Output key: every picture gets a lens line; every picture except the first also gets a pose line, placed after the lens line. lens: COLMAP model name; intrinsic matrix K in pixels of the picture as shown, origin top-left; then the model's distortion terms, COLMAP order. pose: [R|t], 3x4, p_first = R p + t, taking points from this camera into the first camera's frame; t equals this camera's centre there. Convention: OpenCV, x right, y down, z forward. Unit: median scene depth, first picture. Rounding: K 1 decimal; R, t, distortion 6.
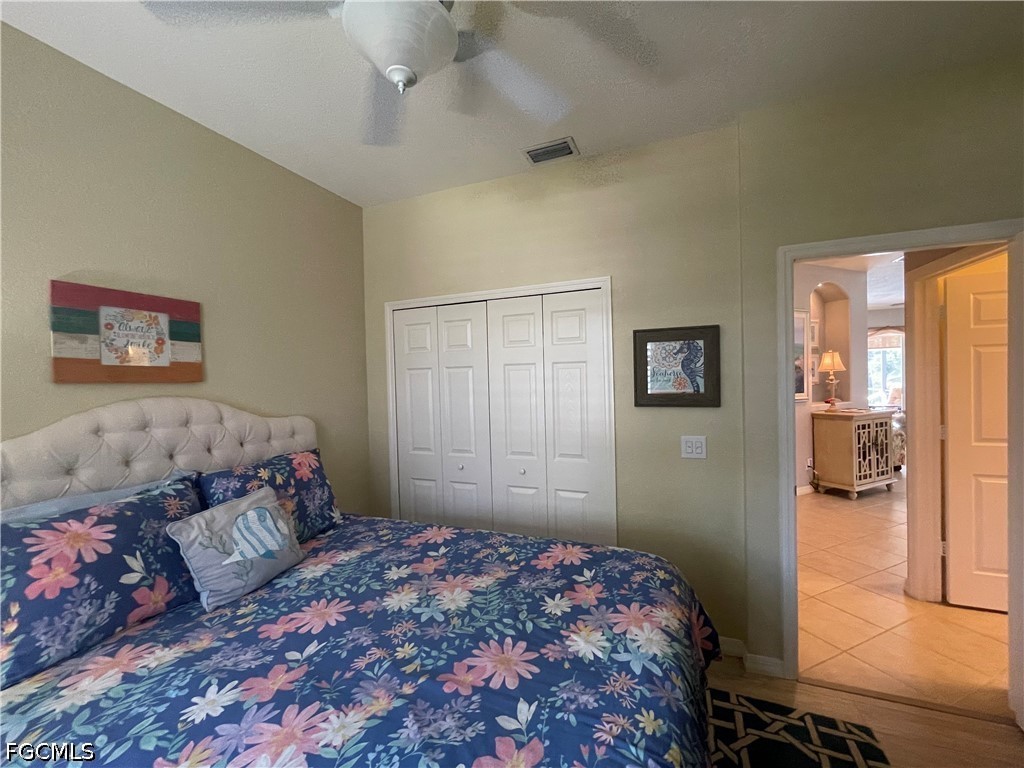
lens RADIAL K [[413.0, 0, 512.8], [0, 413.0, 383.9], [0, 0, 1]] dist [-0.001340, -0.000463]
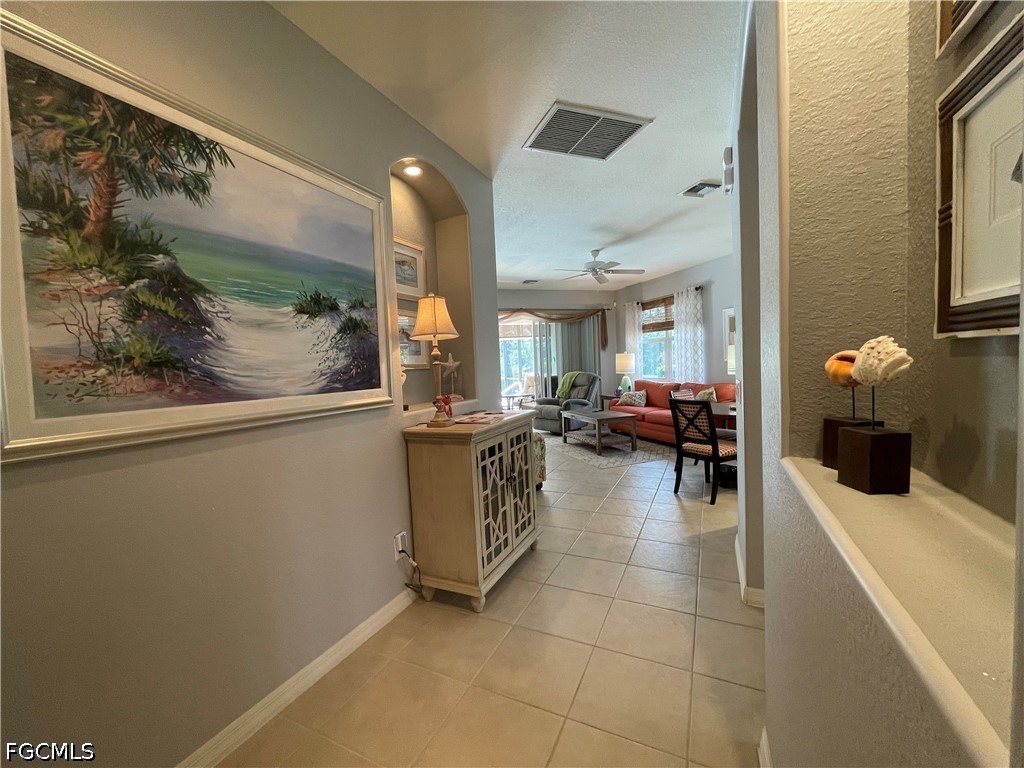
lens RADIAL K [[413.0, 0, 525.4], [0, 413.0, 379.2], [0, 0, 1]] dist [-0.001340, -0.000463]
pose [[0.734653, -0.033581, 0.677612, 1.259401], [0.036014, 0.999296, 0.010478, 0.033152], [-0.677487, 0.016706, 0.735345, 1.397094]]
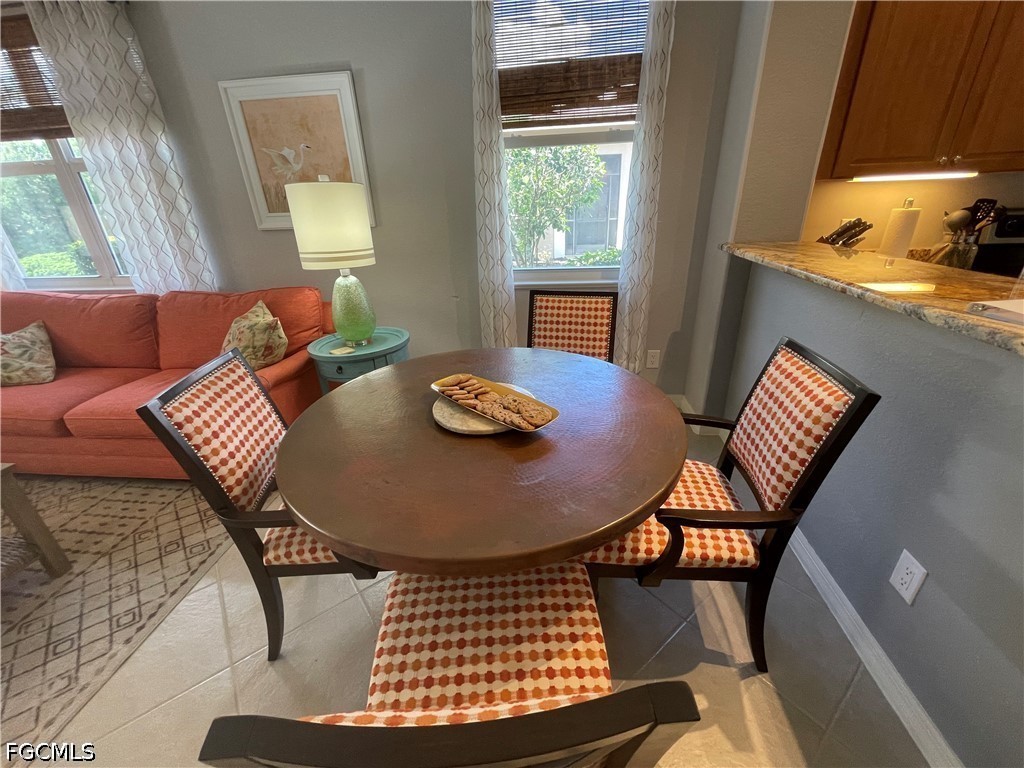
lens RADIAL K [[413.0, 0, 518.0], [0, 413.0, 371.0], [0, 0, 1]] dist [-0.001340, -0.000463]
pose [[-0.260180, -0.359460, 0.896156, 2.812823], [0.062418, 0.919917, 0.387113, -0.047549], [-0.963541, 0.156655, -0.216907, 2.177173]]
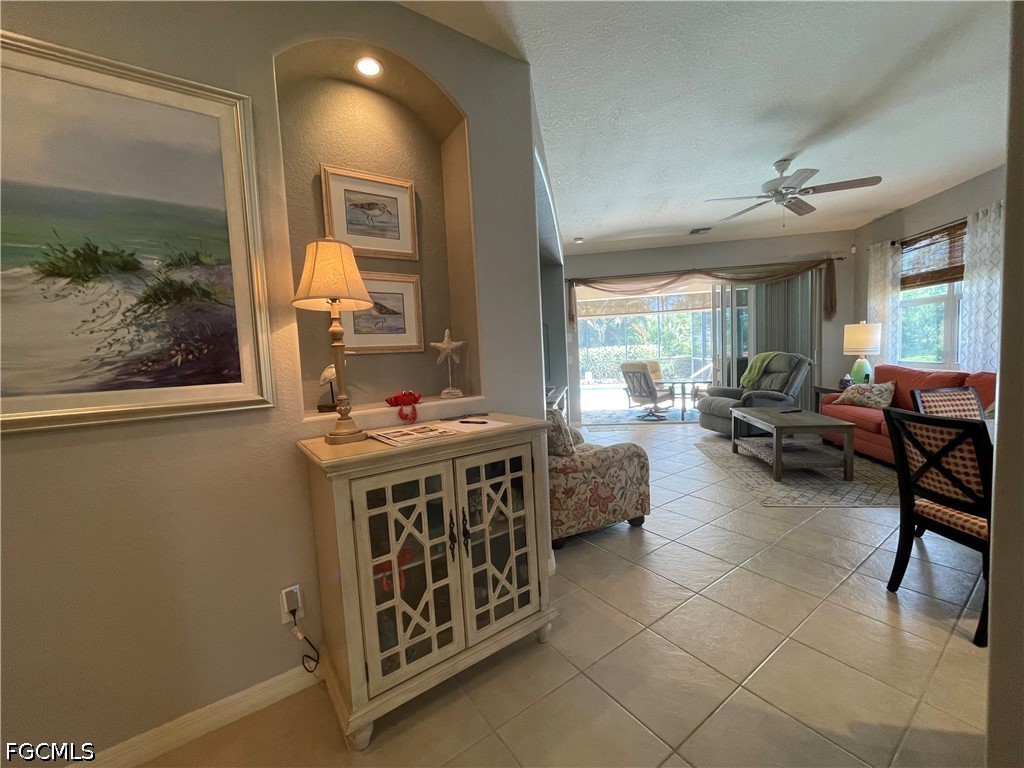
lens RADIAL K [[413.0, 0, 529.6], [0, 413.0, 379.9], [0, 0, 1]] dist [-0.001340, -0.000463]
pose [[0.974450, -0.038642, 0.221254, 2.008866], [0.028827, 0.998459, 0.047419, 0.030046], [-0.222746, -0.039830, 0.974063, 1.592549]]
